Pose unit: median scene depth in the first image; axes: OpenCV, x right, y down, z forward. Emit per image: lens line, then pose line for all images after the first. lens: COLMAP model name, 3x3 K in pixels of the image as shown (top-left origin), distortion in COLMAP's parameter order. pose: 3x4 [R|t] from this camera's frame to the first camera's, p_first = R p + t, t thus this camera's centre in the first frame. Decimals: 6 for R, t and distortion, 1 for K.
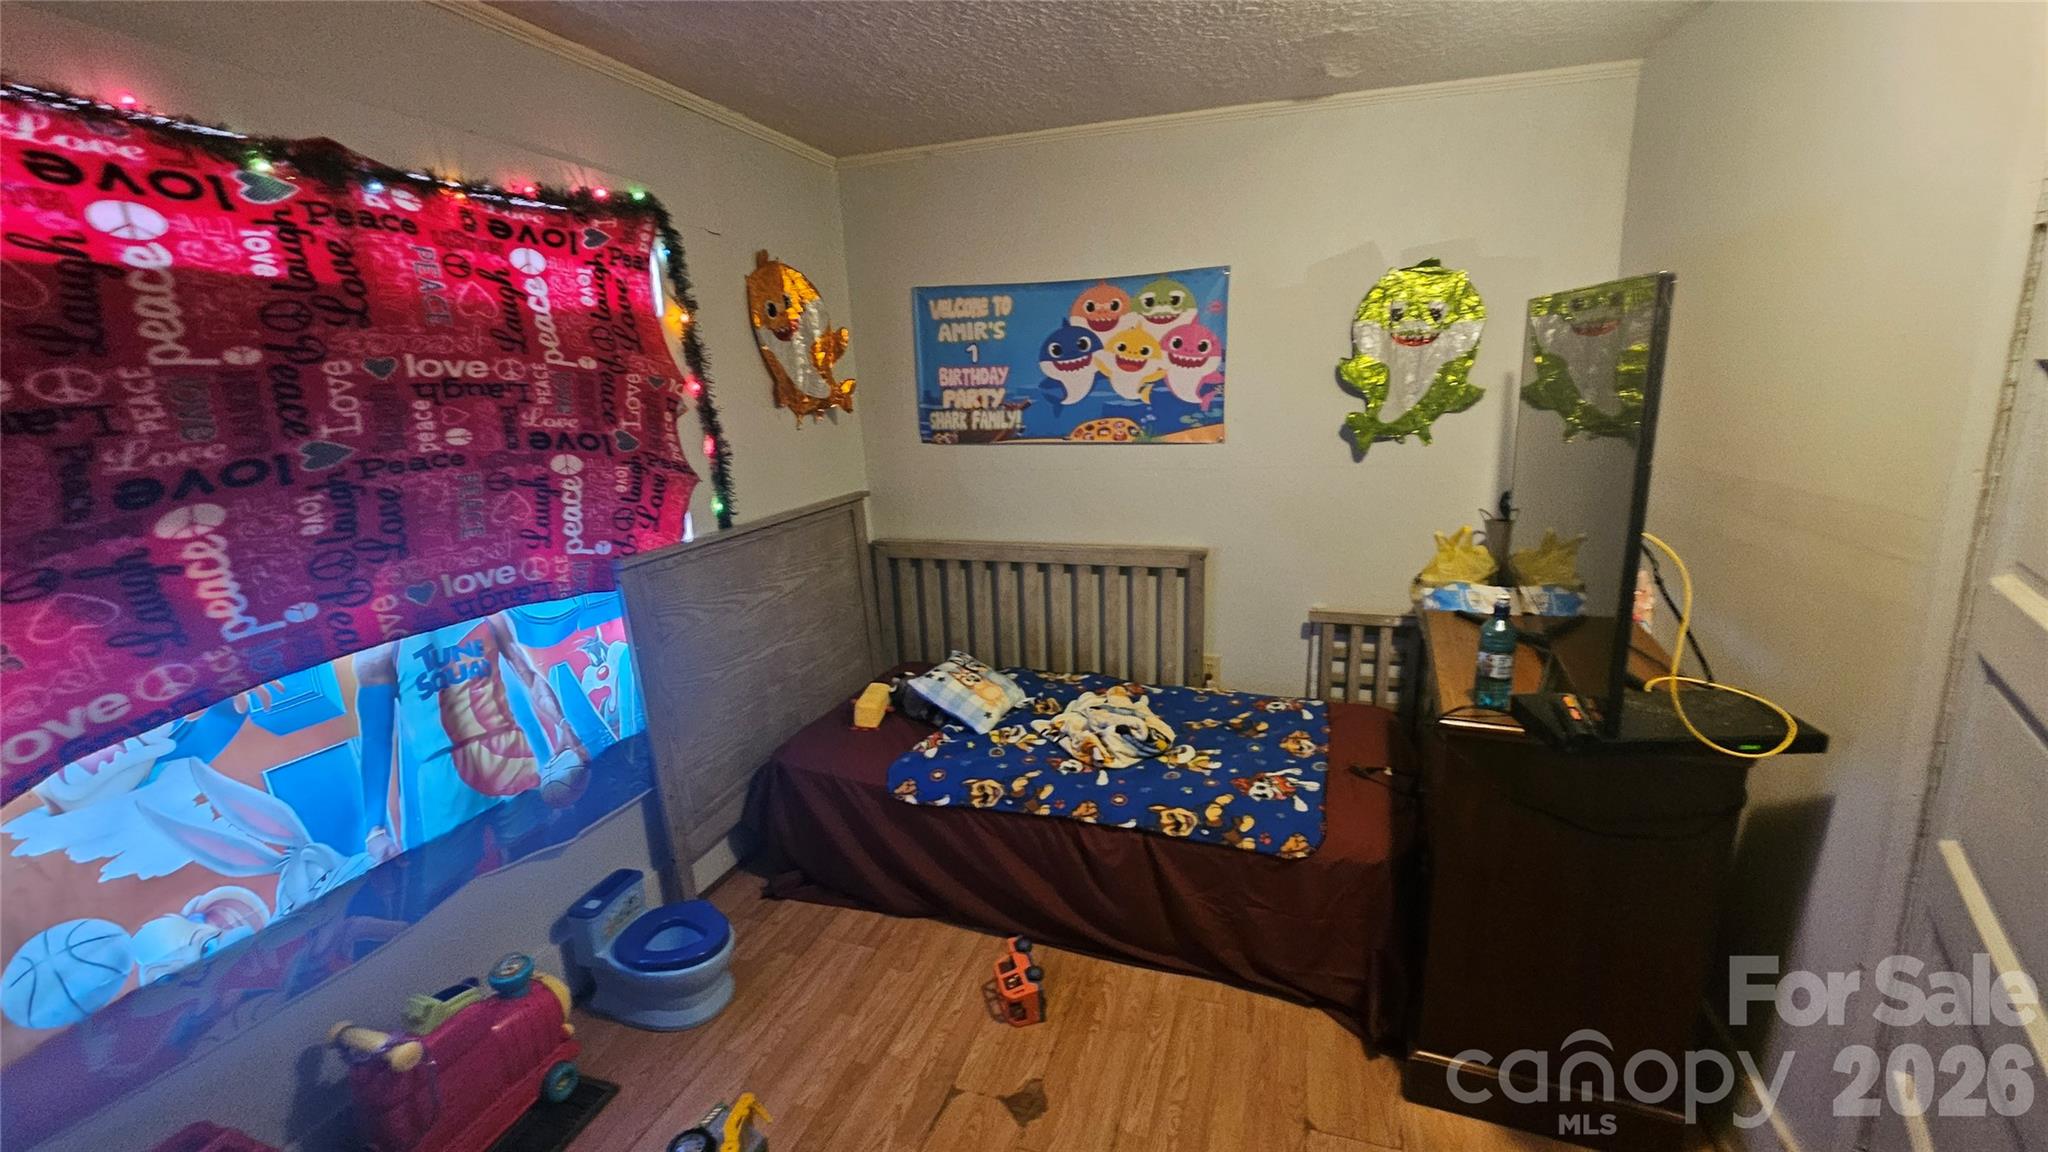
lens RADIAL K [[834.7, 0, 1026.0], [0, 834.7, 564.2], [0, 0, 1]] dist [-0.016269, 0.000462]
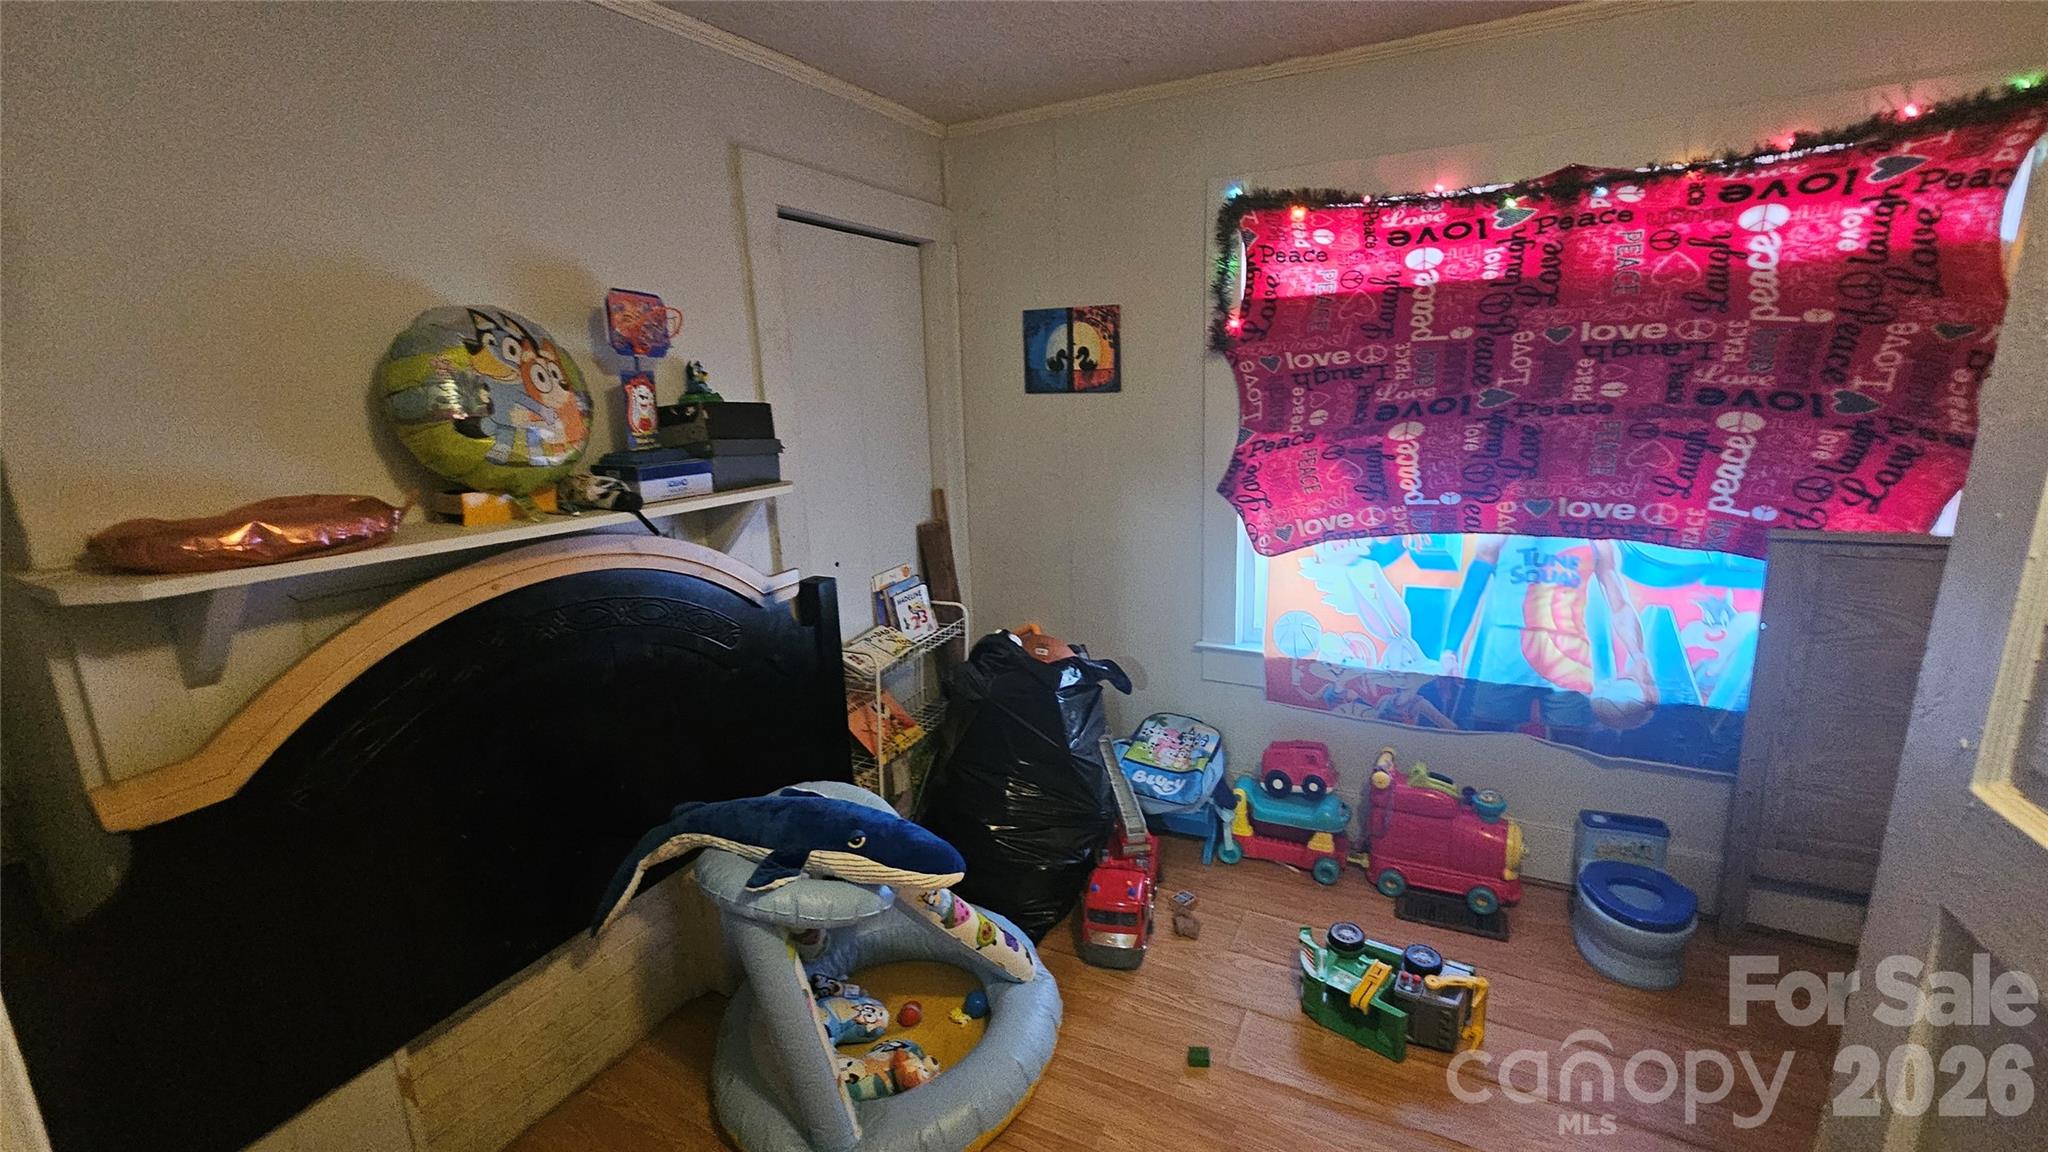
lens RADIAL K [[834.7, 0, 1026.0], [0, 834.7, 564.2], [0, 0, 1]] dist [-0.016269, 0.000462]
pose [[-0.171181, 0.233872, -0.957080, 0.698456], [-0.166581, 0.950562, 0.262073, -0.089497], [0.971055, 0.204293, -0.123759, 0.389690]]
